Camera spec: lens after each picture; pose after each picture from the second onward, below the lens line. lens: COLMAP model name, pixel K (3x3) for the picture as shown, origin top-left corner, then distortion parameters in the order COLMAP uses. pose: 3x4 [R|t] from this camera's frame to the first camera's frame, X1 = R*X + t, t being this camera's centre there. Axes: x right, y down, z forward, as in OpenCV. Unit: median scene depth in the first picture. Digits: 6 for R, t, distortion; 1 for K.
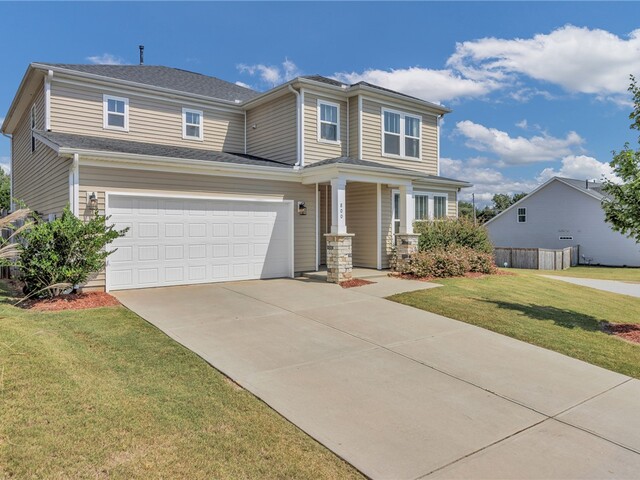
lens RADIAL K [[458.2, 0, 319.7], [0, 458.2, 238.3], [0, 0, 1]] dist [0.007274, -0.000330]
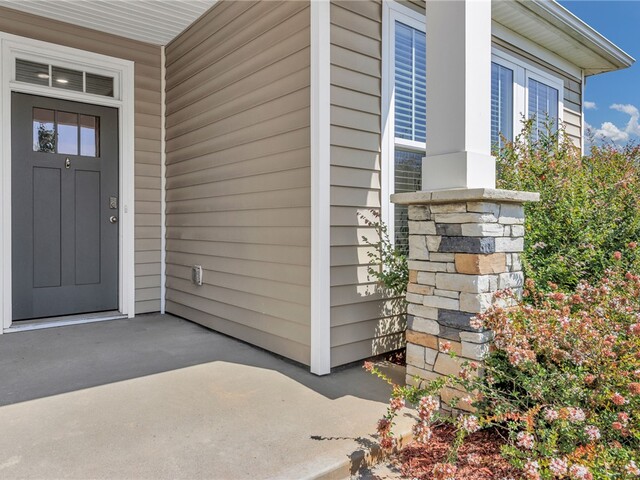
lens RADIAL K [[458.2, 0, 320.6], [0, 458.2, 237.3], [0, 0, 1]] dist [0.007274, -0.000330]
pose [[0.999611, 0.008569, 0.026523, 0.125806], [-0.008504, 0.999961, -0.002535, 0.008351], [-0.026544, 0.002309, 0.999645, 0.804117]]
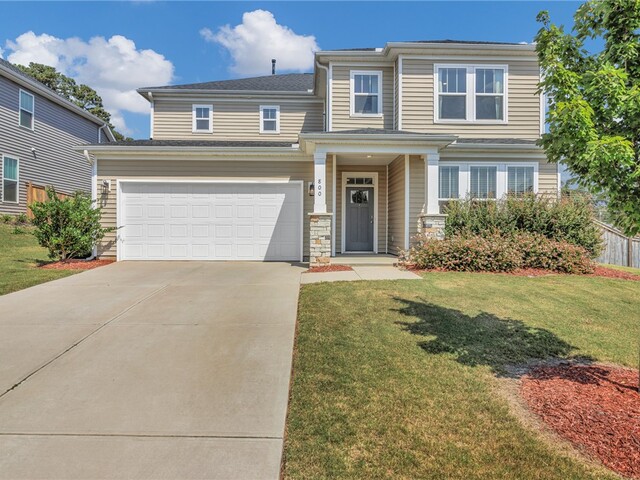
lens RADIAL K [[429.9, 0, 319.8], [0, 429.9, 237.4], [0, 0, 1]] dist [0.000904, -0.000329]
pose [[0.805196, 0.013023, -0.592866, 0.470059], [-0.016198, 0.999869, -0.000035, 0.032123], [0.592787, 0.009631, 0.805301, 0.279565]]
